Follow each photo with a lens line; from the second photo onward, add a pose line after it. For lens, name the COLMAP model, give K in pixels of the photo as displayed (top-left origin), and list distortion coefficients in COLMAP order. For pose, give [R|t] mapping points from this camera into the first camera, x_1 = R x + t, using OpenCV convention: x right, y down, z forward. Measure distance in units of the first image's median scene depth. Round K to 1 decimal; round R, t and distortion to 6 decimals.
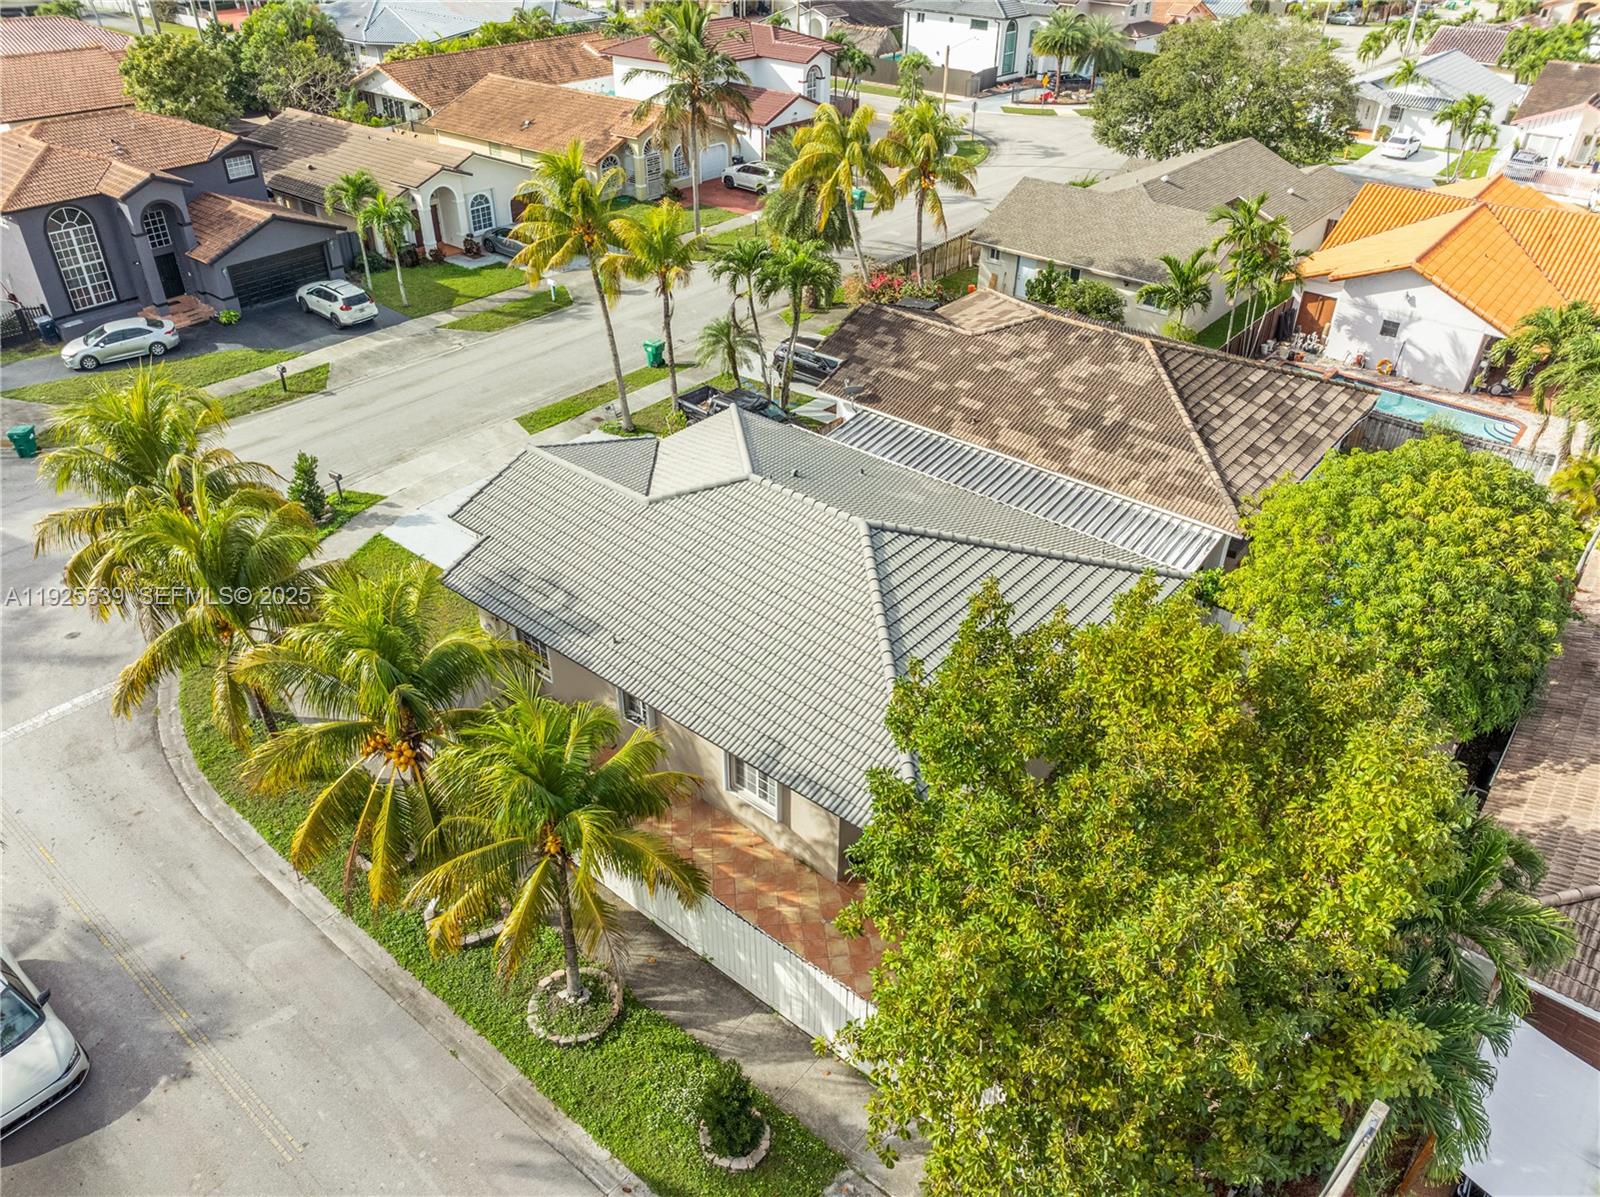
lens RADIAL K [[1133.4, 0, 795.8], [0, 1133.4, 602.1], [0, 0, 1]] dist [-0.043360, 0.008020]
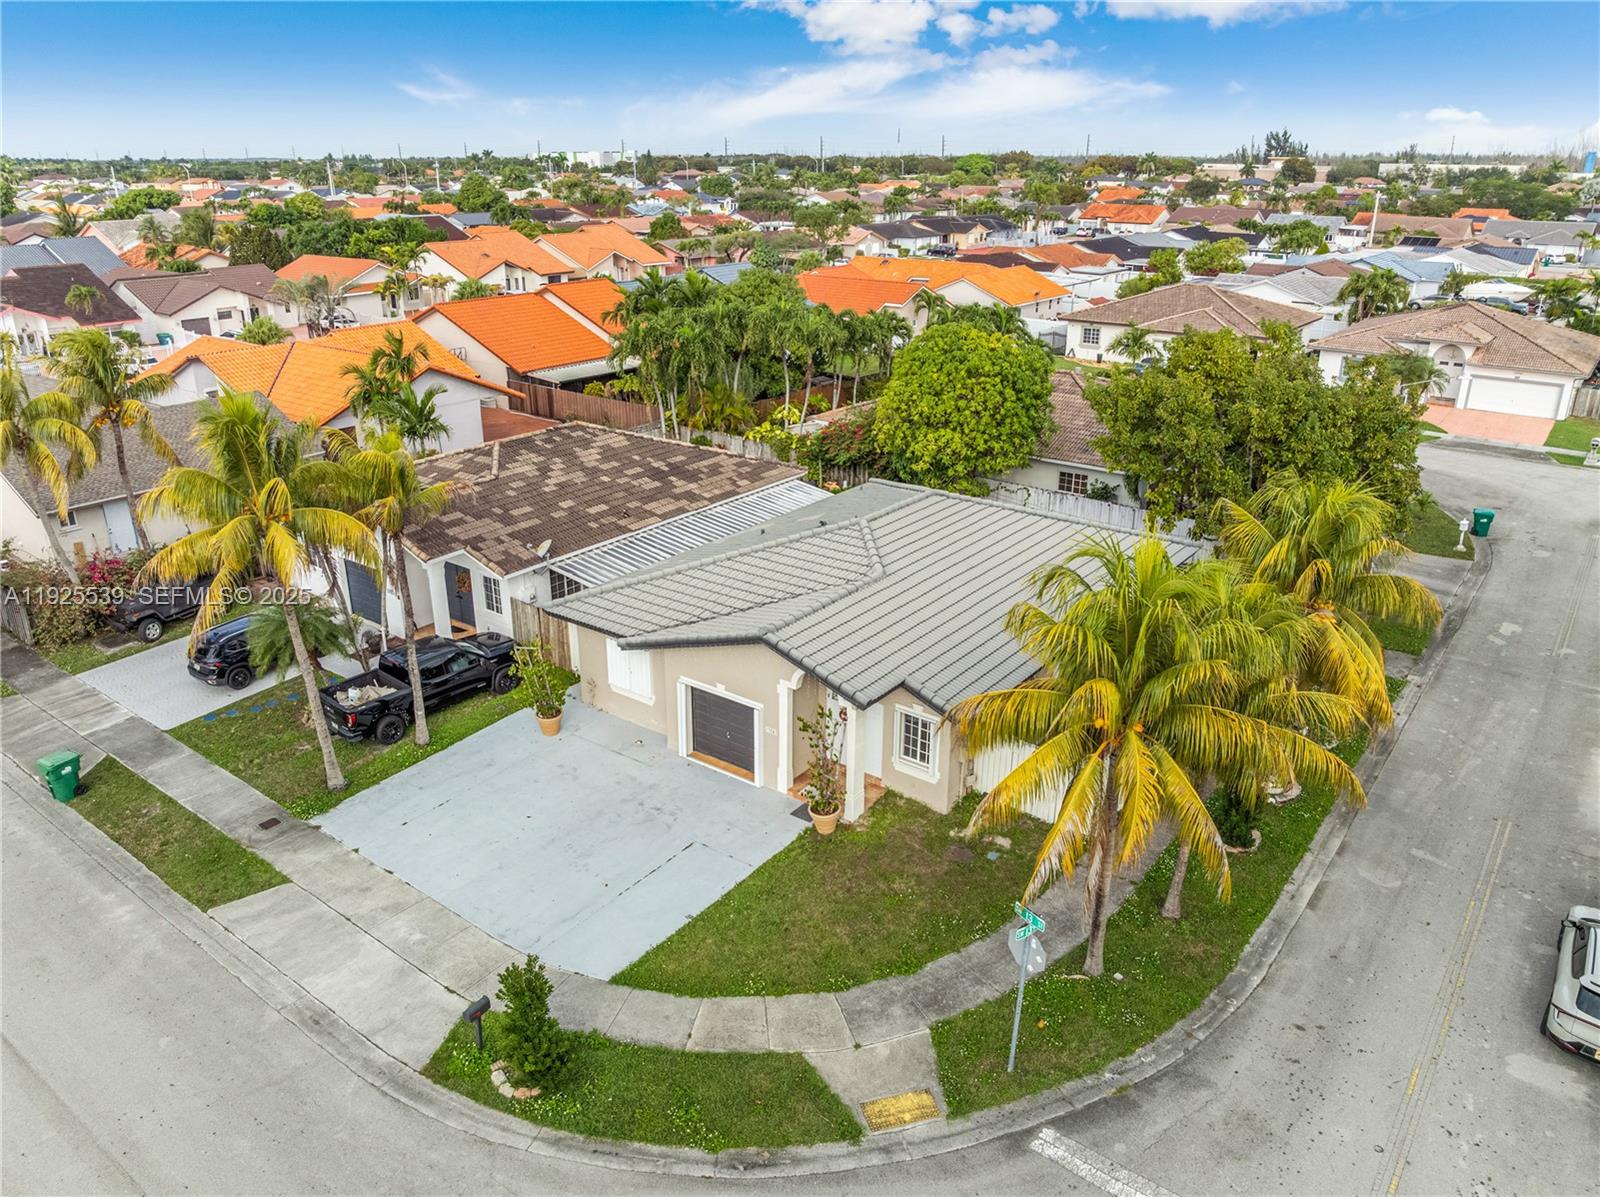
lens RADIAL K [[1133.4, 0, 795.8], [0, 1133.4, 602.1], [0, 0, 1]] dist [-0.043360, 0.008020]
pose [[-0.043091, -0.375614, 0.925774, -0.898790], [0.555387, 0.761256, 0.334715, -0.378737], [-0.830475, 0.528586, 0.175808, 0.753819]]
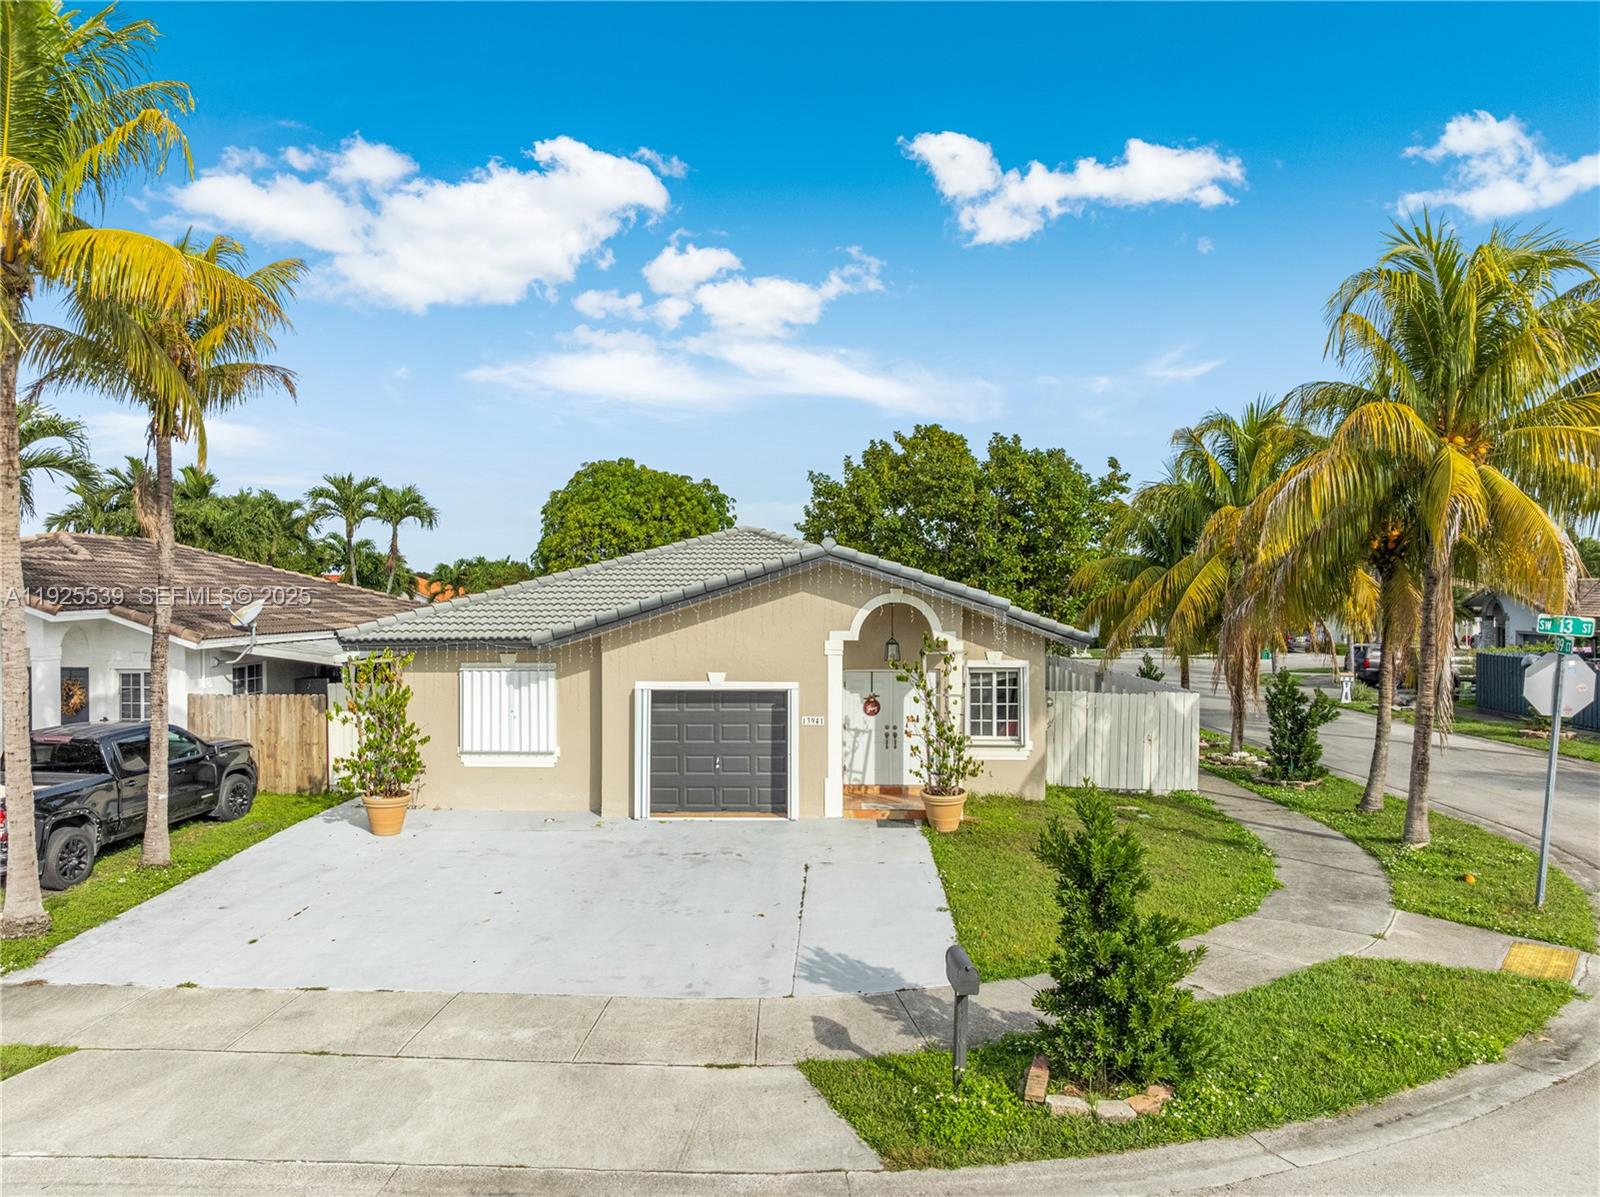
lens RADIAL K [[1133.4, 0, 795.8], [0, 1133.4, 602.1], [0, 0, 1]] dist [-0.043360, 0.008020]
pose [[-0.609038, -0.012370, 0.793045, -0.620773], [0.437729, 0.828571, 0.349089, -0.293771], [-0.661412, 0.559747, -0.499217, 1.196714]]
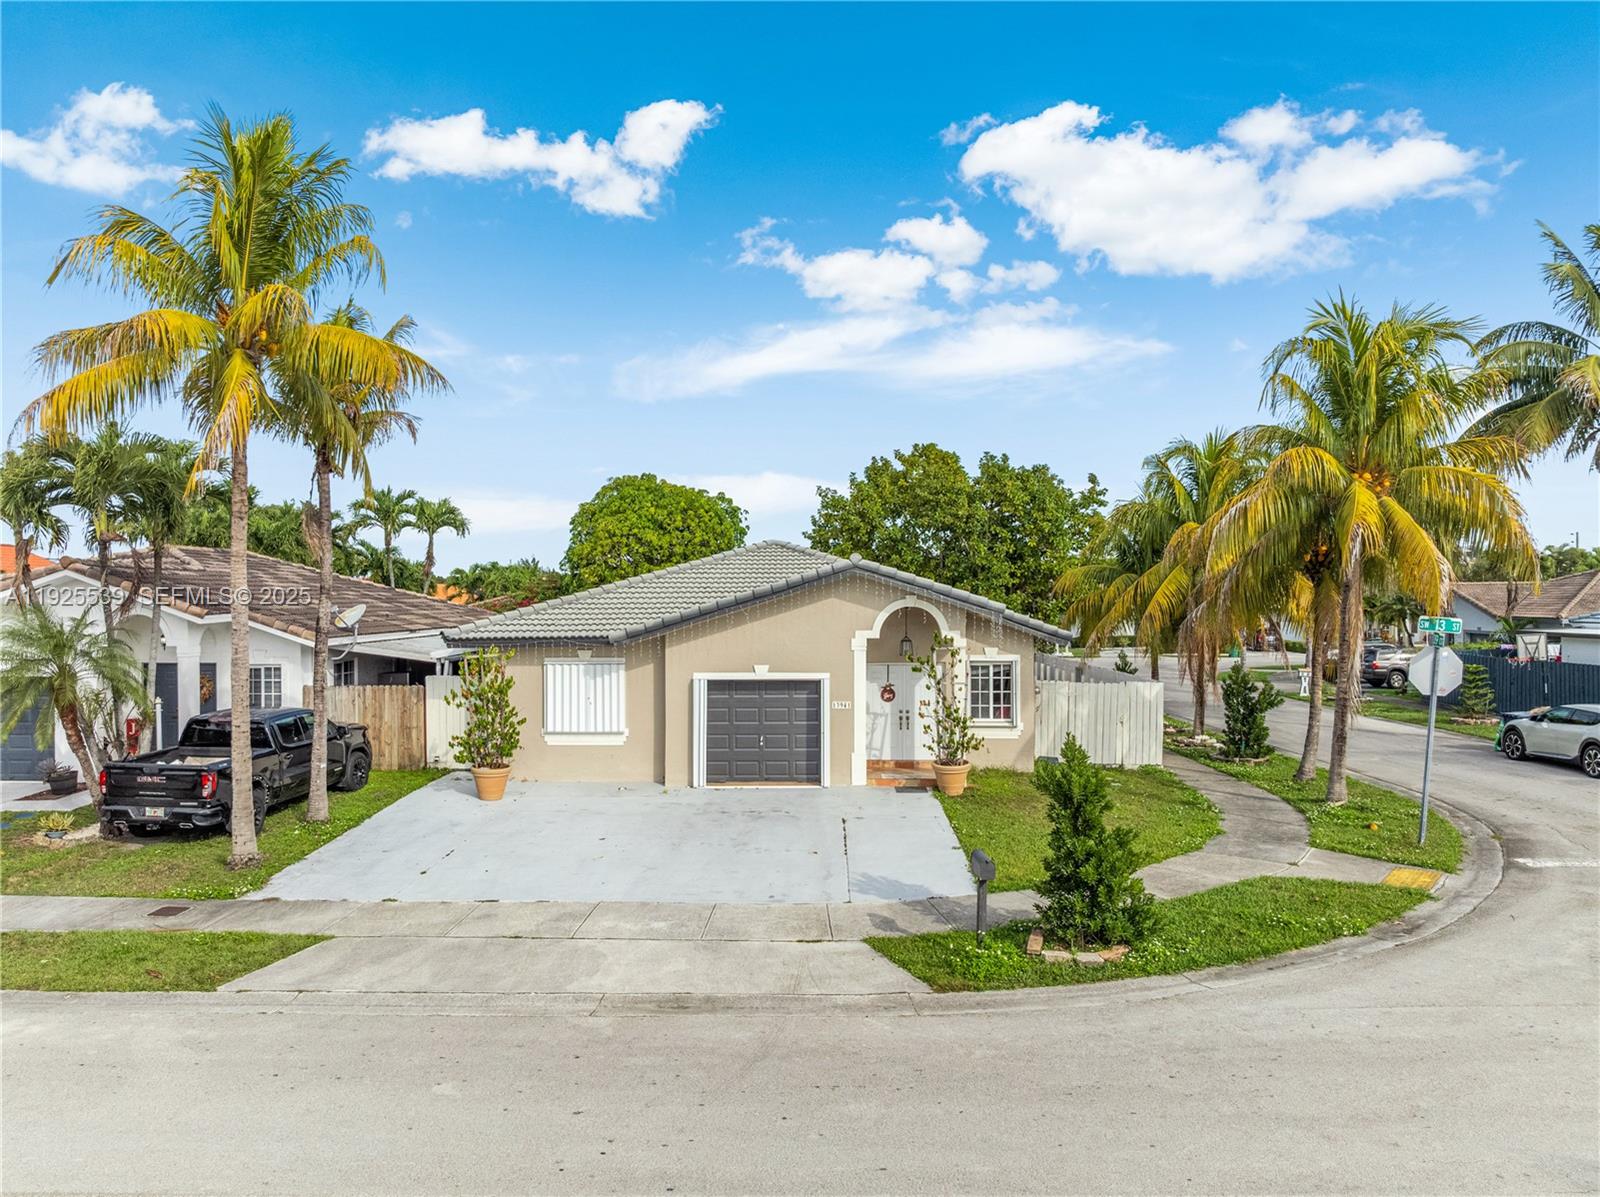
lens RADIAL K [[1133.4, 0, 795.8], [0, 1133.4, 602.1], [0, 0, 1]] dist [-0.043360, 0.008020]
pose [[-0.621203, -0.010706, 0.783577, -0.690029], [0.433480, 0.828306, 0.354971, -0.345657], [-0.652841, 0.560174, -0.509905, 1.268649]]
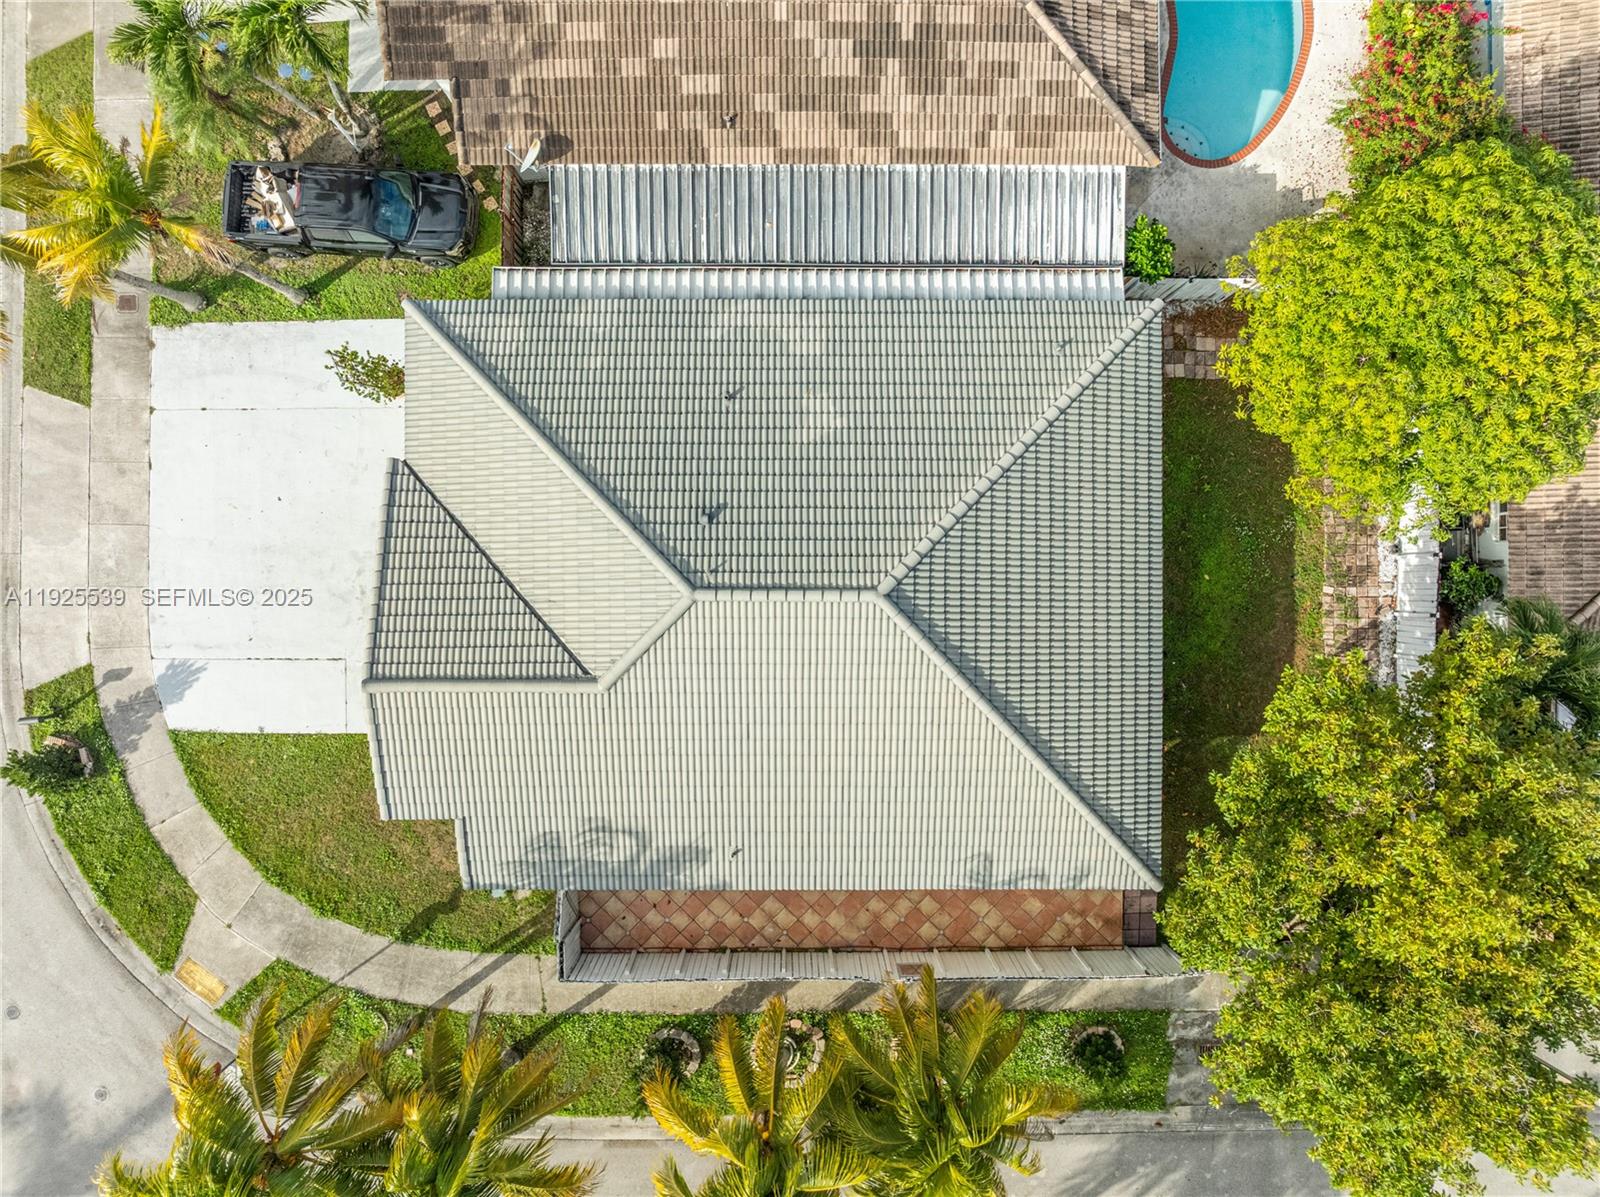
lens RADIAL K [[1133.4, 0, 795.8], [0, 1133.4, 602.1], [0, 0, 1]] dist [-0.043360, 0.008020]
pose [[0.766828, -0.641839, -0.004194, 0.008343], [0.358546, 0.422929, 0.832211, -0.602765], [-0.532372, -0.639666, 0.554443, 0.446249]]
